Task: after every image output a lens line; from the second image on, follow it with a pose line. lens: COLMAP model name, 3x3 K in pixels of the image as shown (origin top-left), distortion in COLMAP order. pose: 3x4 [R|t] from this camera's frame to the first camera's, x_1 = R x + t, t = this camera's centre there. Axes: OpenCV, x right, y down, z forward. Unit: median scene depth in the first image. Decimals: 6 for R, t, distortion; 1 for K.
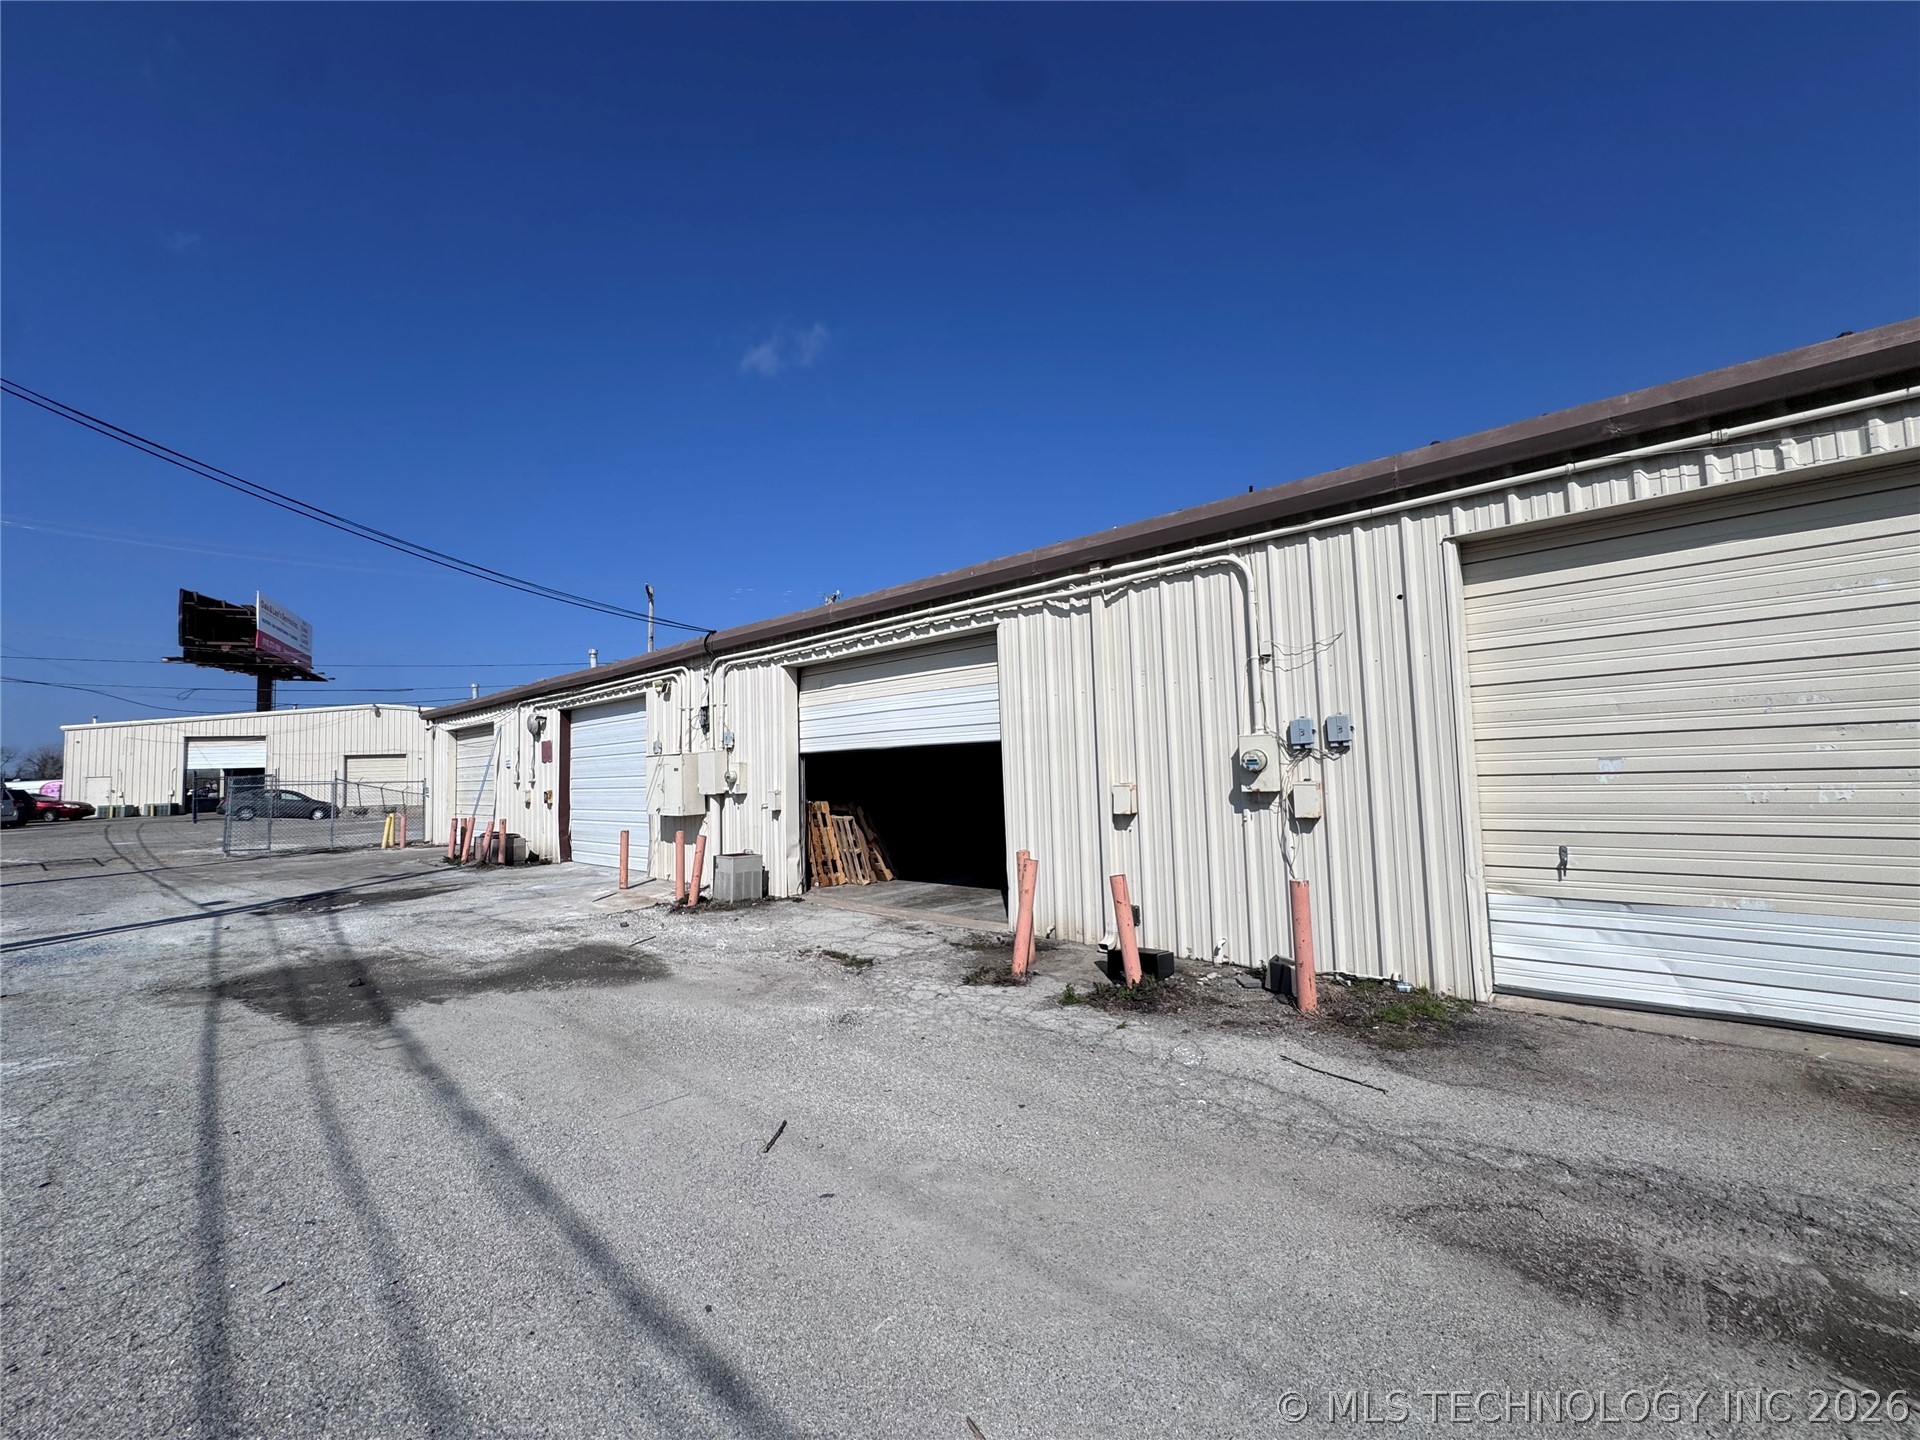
lens RADIAL K [[764.1, 0, 960.2], [0, 764.1, 720.9], [0, 0, 1]] dist [-0.002634, -0.000041]
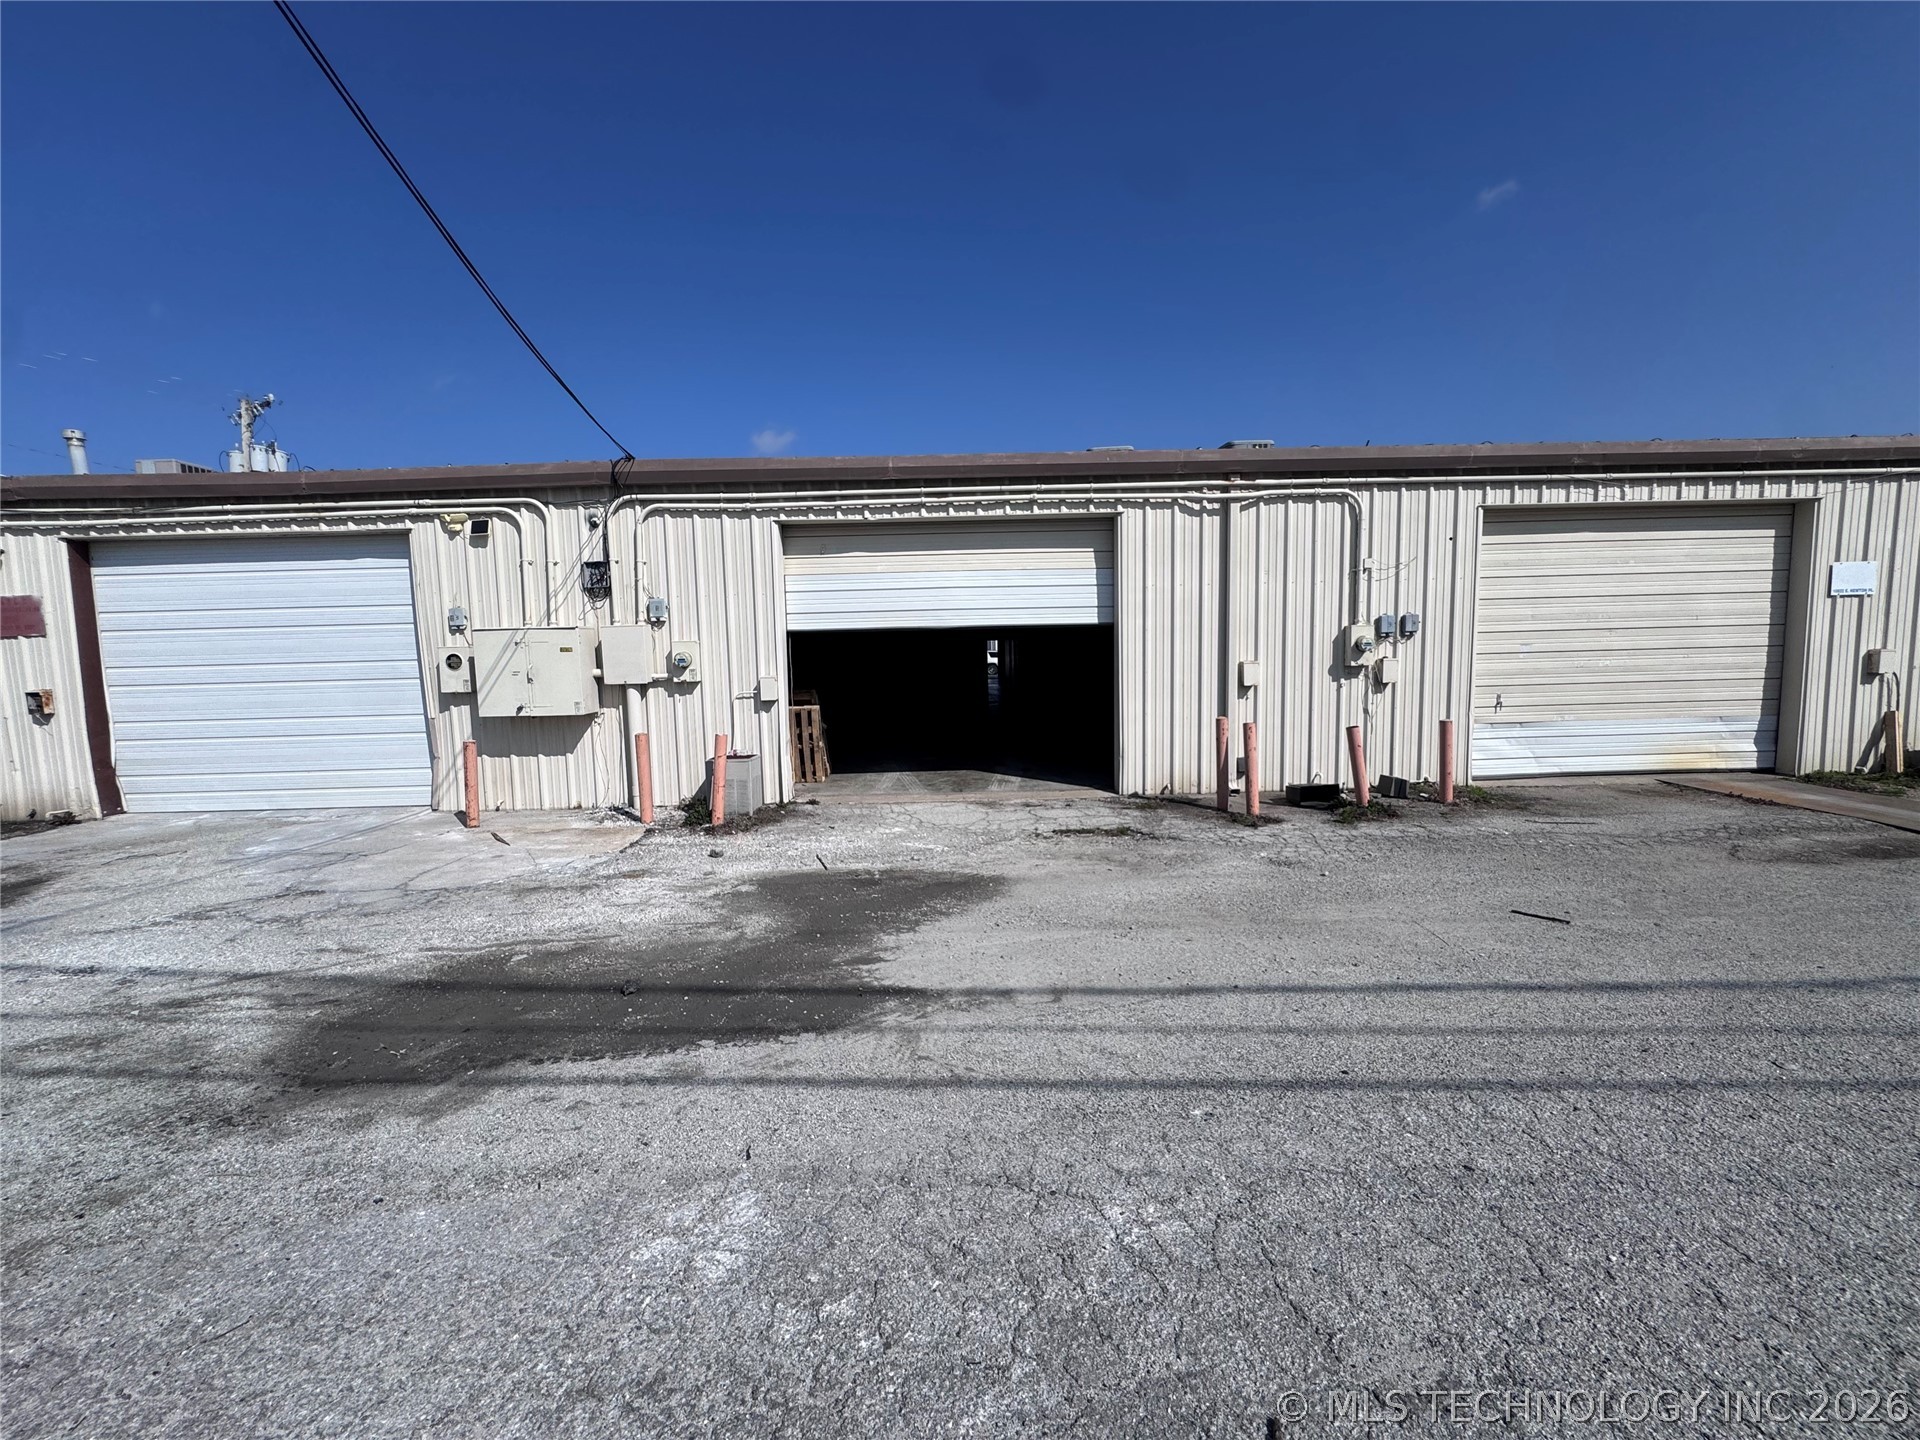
lens RADIAL K [[764.1, 0, 965.4], [0, 764.1, 712.2], [0, 0, 1]] dist [-0.002634, -0.000041]
pose [[0.736819, -0.040798, 0.674858, -0.822767], [-0.042205, 0.993455, 0.106139, 0.044086], [-0.674771, -0.106688, 0.730275, 0.335611]]
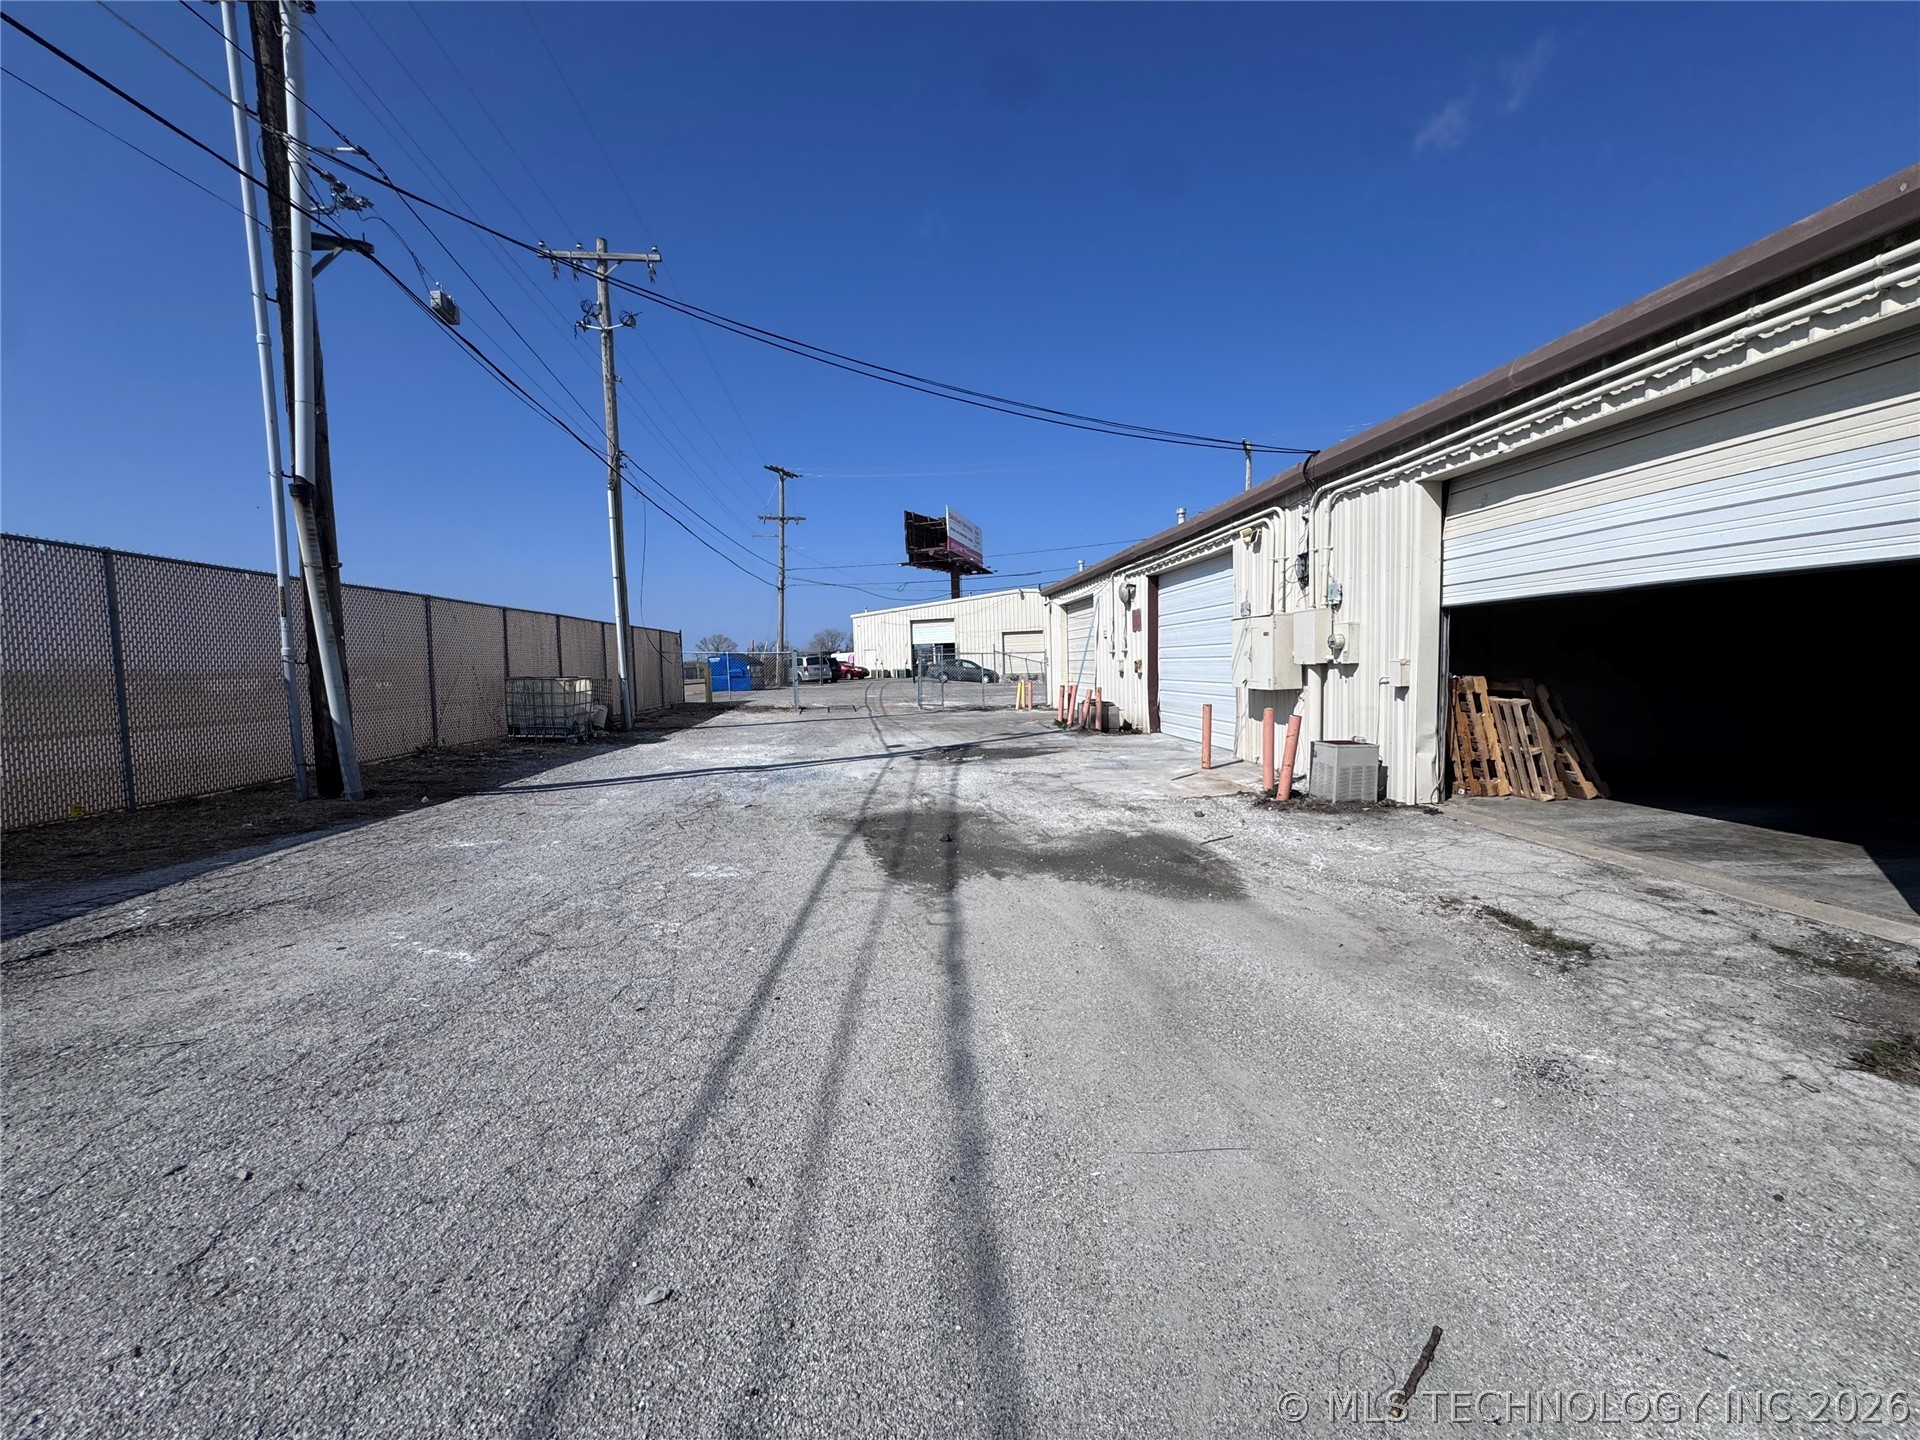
lens RADIAL K [[764.1, 0, 957.5], [0, 764.1, 718.6], [0, 0, 1]] dist [-0.002634, -0.000041]
pose [[0.731018, 0.060490, -0.679671, -0.069225], [0.049178, 0.988802, 0.140895, 0.030485], [0.680583, -0.136422, 0.719858, 0.235389]]
